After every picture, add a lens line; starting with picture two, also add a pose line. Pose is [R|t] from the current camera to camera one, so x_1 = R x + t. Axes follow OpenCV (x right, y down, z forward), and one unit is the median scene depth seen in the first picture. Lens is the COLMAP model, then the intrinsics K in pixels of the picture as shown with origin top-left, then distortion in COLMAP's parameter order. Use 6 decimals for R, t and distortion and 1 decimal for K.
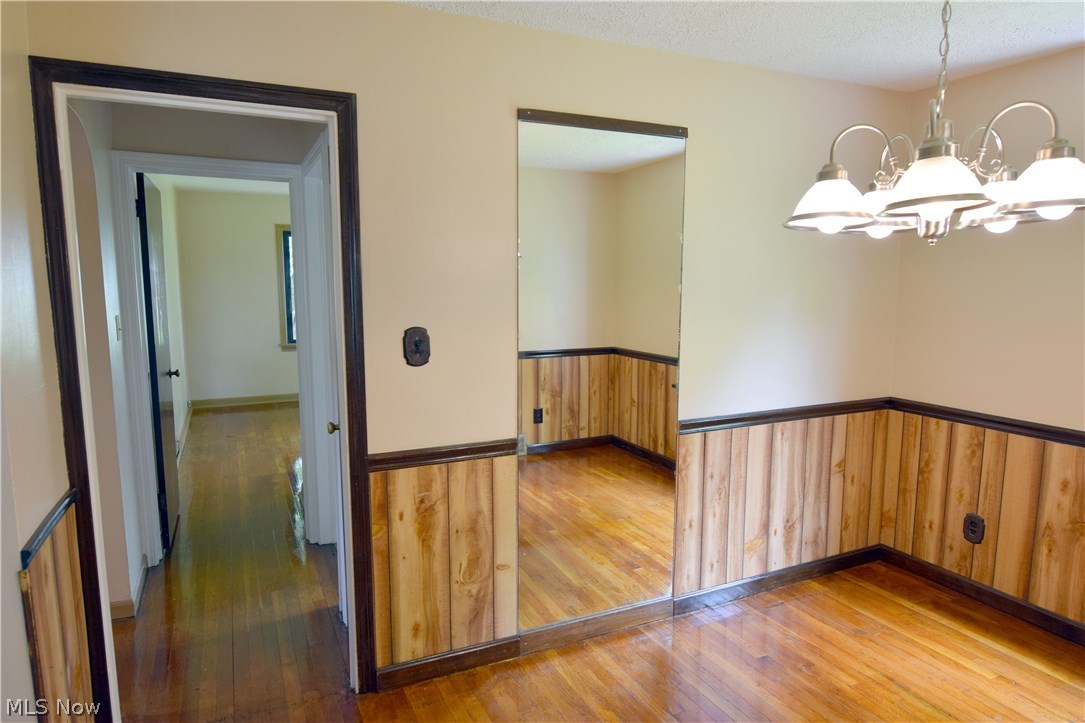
lens RADIAL K [[664.4, 0, 543.7], [0, 664.4, 363.7], [0, 0, 1]] dist [-0.007239, -0.004496]
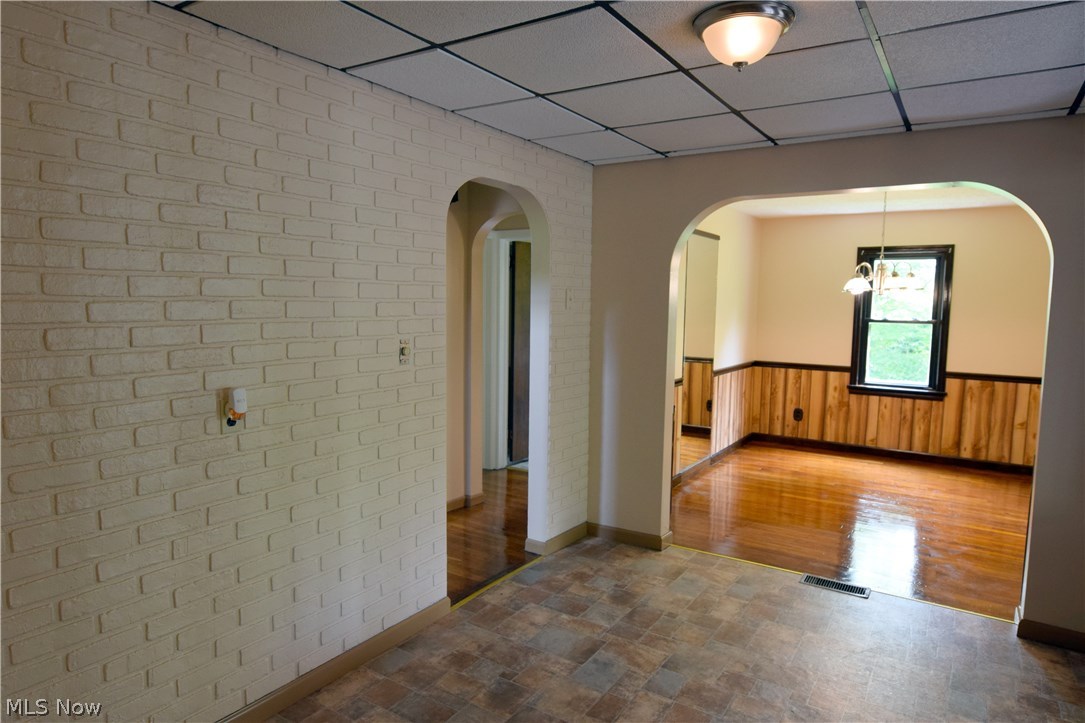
lens RADIAL K [[664.4, 0, 538.4], [0, 664.4, 362.0], [0, 0, 1]] dist [-0.007239, -0.004496]
pose [[0.857263, -0.039658, 0.513349, -1.265386], [0.054823, 0.998392, -0.014422, 0.053505], [-0.511951, 0.040507, 0.858059, -0.497858]]
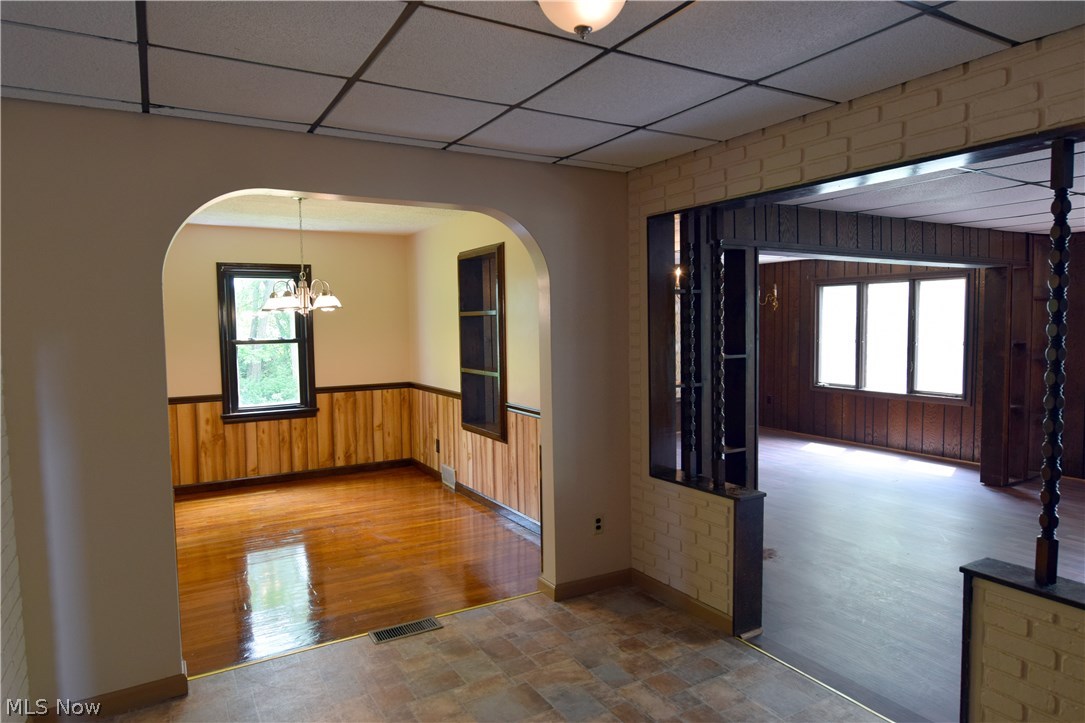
lens RADIAL K [[664.4, 0, 539.6], [0, 664.4, 362.9], [0, 0, 1]] dist [-0.007239, -0.004496]
pose [[-0.080095, -0.068871, 0.994405, -1.287428], [0.142287, 0.986604, 0.079791, -0.020556], [-0.986580, 0.147882, -0.069222, 0.038317]]
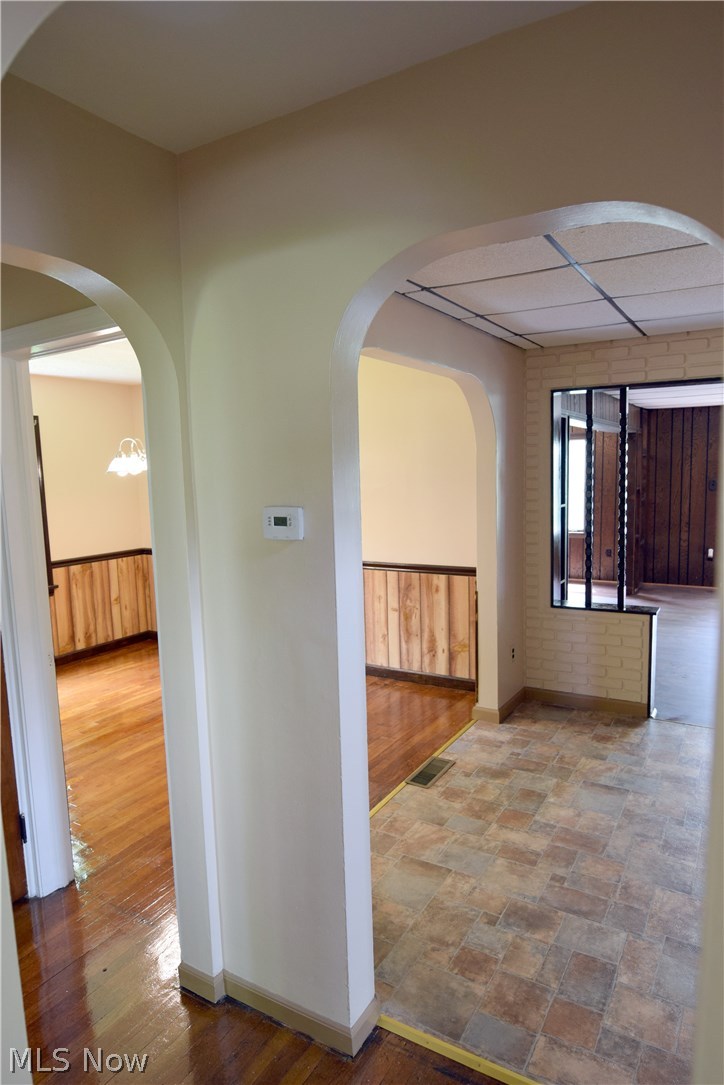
lens RADIAL K [[664.4, 0, 364.2], [0, 664.4, 550.2], [0, 0, 1]] dist [-0.007239, -0.004496]
pose [[-0.554522, -0.096130, 0.826598, -1.085782], [0.128688, 0.971451, 0.199306, -0.152191], [-0.822159, 0.216892, -0.526320, 0.837141]]
